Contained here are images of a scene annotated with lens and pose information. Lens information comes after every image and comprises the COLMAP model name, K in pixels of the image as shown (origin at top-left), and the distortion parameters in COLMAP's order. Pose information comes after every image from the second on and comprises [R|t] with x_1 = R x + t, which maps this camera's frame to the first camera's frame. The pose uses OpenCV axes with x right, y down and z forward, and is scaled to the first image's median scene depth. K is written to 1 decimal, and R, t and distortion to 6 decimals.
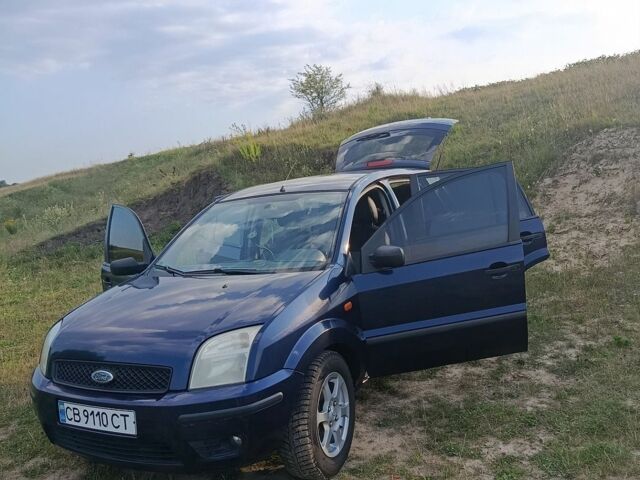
lens RADIAL K [[588.5, 0, 324.3], [0, 588.5, 239.7], [0, 0, 1]] dist [0.097266, -0.193148]
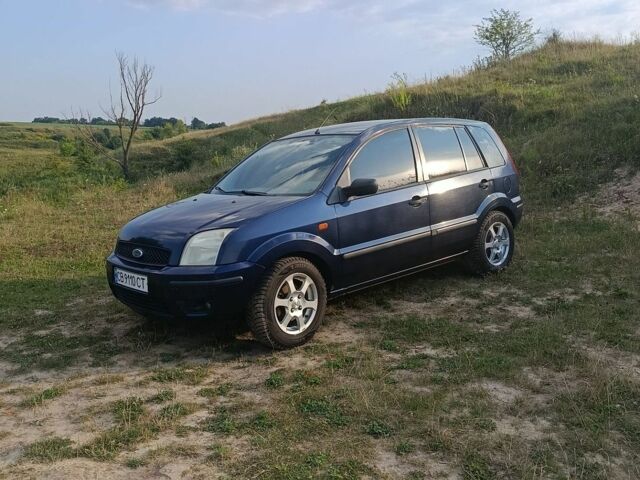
lens RADIAL K [[588.5, 0, 324.3], [0, 588.5, 239.7], [0, 0, 1]] dist [0.097266, -0.193148]
pose [[0.946152, 0.098445, -0.308392, 0.338771], [-0.072442, 0.992867, 0.094692, 0.018166], [0.315514, -0.067252, 0.946535, -0.151461]]
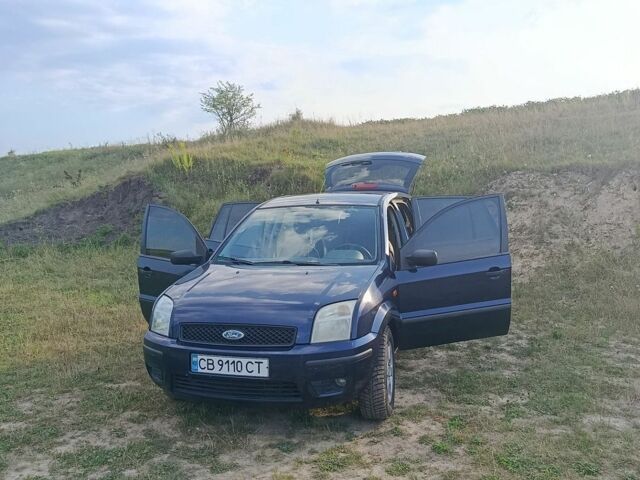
lens RADIAL K [[588.5, 0, 324.3], [0, 588.5, 239.7], [0, 0, 1]] dist [0.097266, -0.193148]
pose [[0.978013, 0.061416, 0.199297, -0.302428], [-0.055054, 0.997786, -0.037314, 0.040041], [-0.201148, 0.025522, 0.979228, -0.211291]]
